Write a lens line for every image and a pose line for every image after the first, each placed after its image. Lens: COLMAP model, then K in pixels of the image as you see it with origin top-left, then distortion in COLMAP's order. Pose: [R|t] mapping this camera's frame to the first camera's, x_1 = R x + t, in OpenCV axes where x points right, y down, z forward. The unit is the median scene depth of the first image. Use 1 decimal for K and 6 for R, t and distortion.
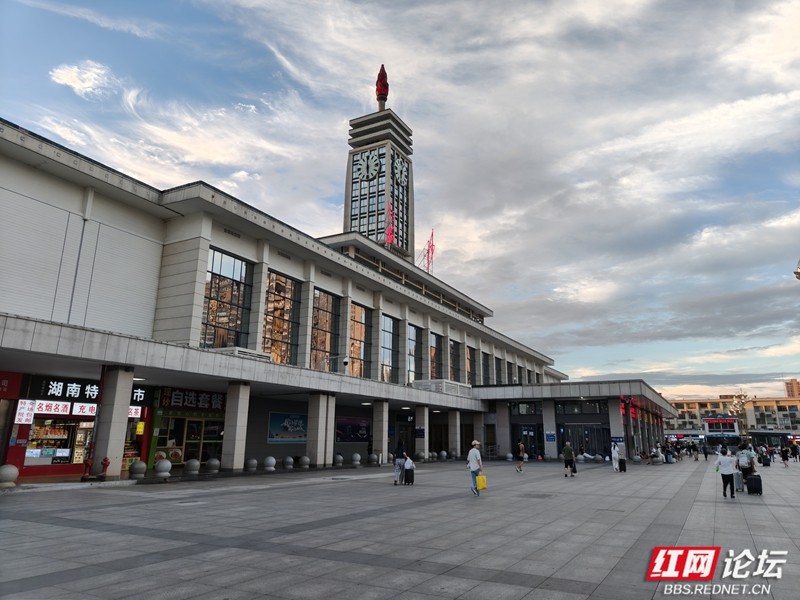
lens RADIAL K [[558.3, 0, 400.0], [0, 558.3, 300.0], [0, 0, 1]] dist [0.036537, -0.000016]
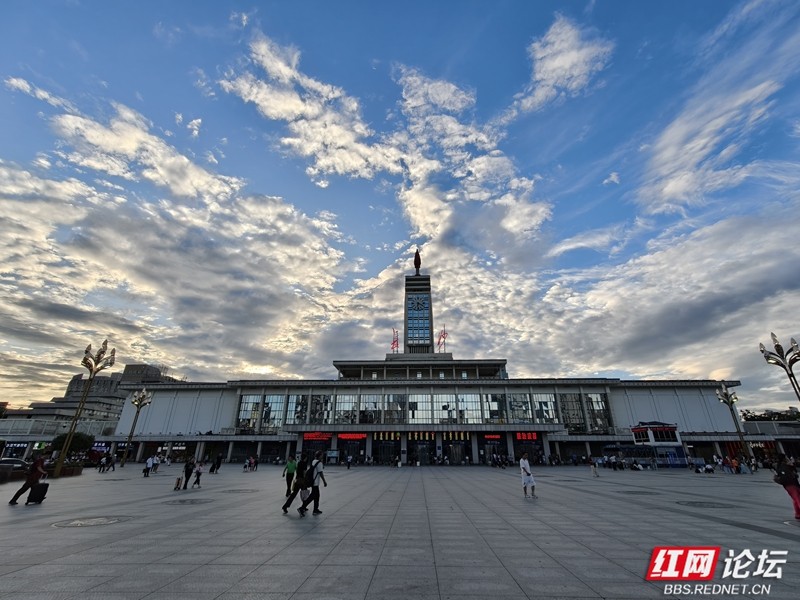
lens RADIAL K [[353.1, 0, 404.0], [0, 353.1, 301.9], [0, 0, 1]] dist [-0.000136, -0.000019]
pose [[0.433267, -0.365990, -0.823609, 0.939018], [0.220517, 0.929109, -0.296866, 0.104118], [0.873872, -0.052997, 0.483259, 0.388785]]
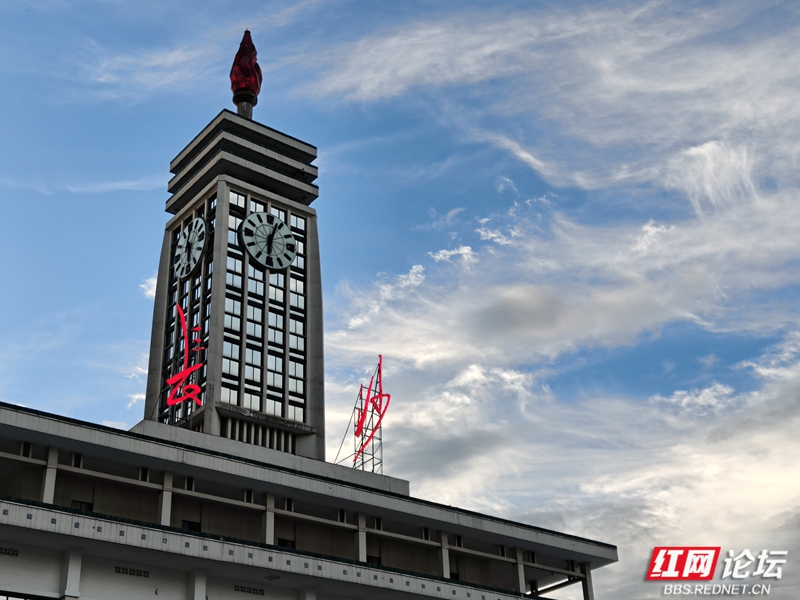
lens RADIAL K [[1128.8, 0, 400.0], [0, 1128.8, 300.0], [0, 0, 1]] dist [0.183913, -0.685961]
pose [[0.914138, -0.235483, -0.330000, 0.354015], [0.140587, 0.947628, -0.286769, 0.068444], [0.380246, 0.215753, 0.899368, 0.285408]]
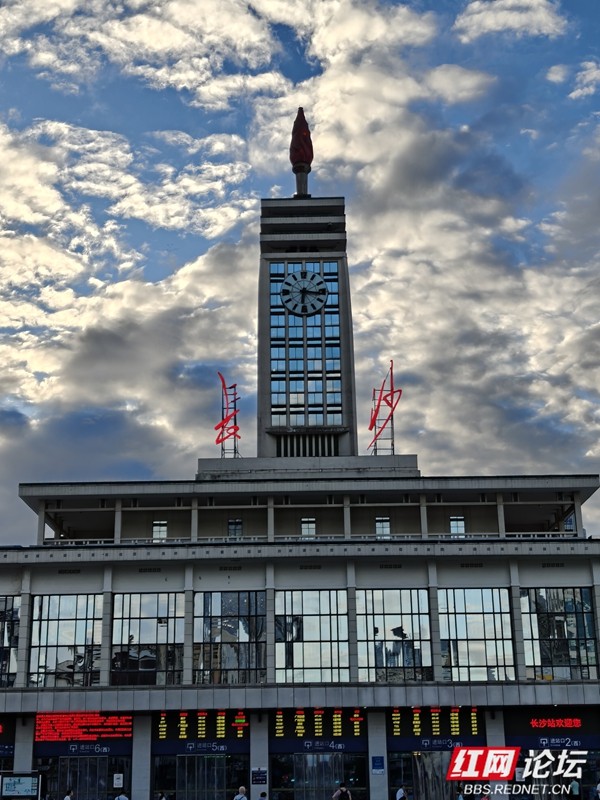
lens RADIAL K [[1128.8, 0, 300.0], [0, 1128.8, 400.0], [0, 0, 1]] dist [0.183913, -0.685961]
pose [[0.466974, -0.294353, -0.833842, 0.899326], [0.231711, 0.950753, -0.205860, 0.104116], [0.853373, -0.097079, 0.512182, 0.404210]]
